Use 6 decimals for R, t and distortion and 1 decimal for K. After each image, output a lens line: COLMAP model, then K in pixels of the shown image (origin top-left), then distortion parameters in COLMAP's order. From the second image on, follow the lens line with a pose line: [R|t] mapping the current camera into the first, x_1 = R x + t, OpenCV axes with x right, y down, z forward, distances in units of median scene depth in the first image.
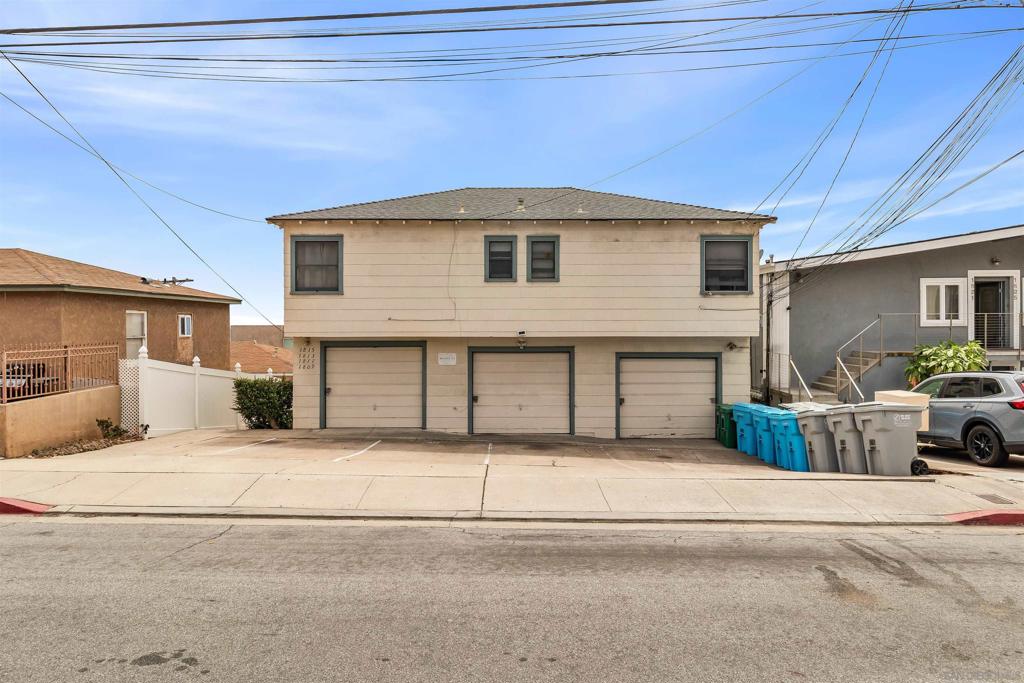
lens RADIAL K [[635.8, 0, 513.5], [0, 635.8, 328.0], [0, 0, 1]] dist [0.002490, -0.002000]
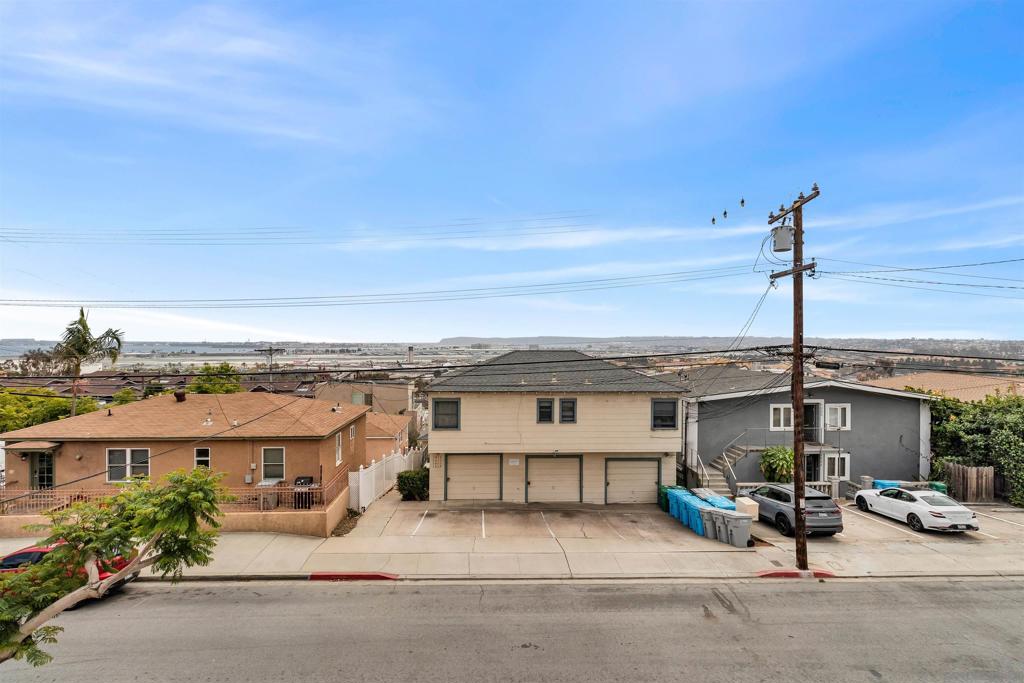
lens RADIAL K [[506.8, 0, 510.9], [0, 506.8, 344.5], [0, 0, 1]] dist [-0.002170, 0.001757]
pose [[0.998741, 0.006757, 0.049710, -0.196473], [-0.006927, 0.999971, 0.003247, -0.306877], [-0.049687, -0.003587, 0.998758, -0.477946]]
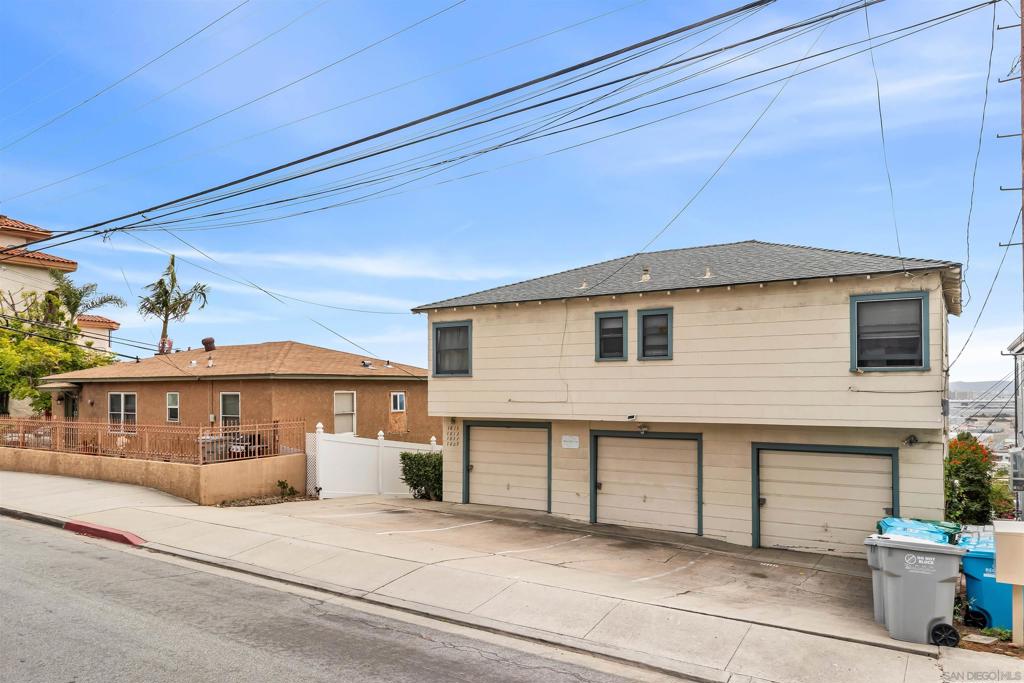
lens RADIAL K [[708.1, 0, 499.7], [0, 708.1, 385.2], [0, 0, 1]] dist [-0.000672, 0.003009]
pose [[0.836589, -0.003660, -0.547819, 0.407661], [-0.000360, 0.999974, -0.007231, -0.030507], [0.547831, 0.006246, 0.836566, 0.050669]]
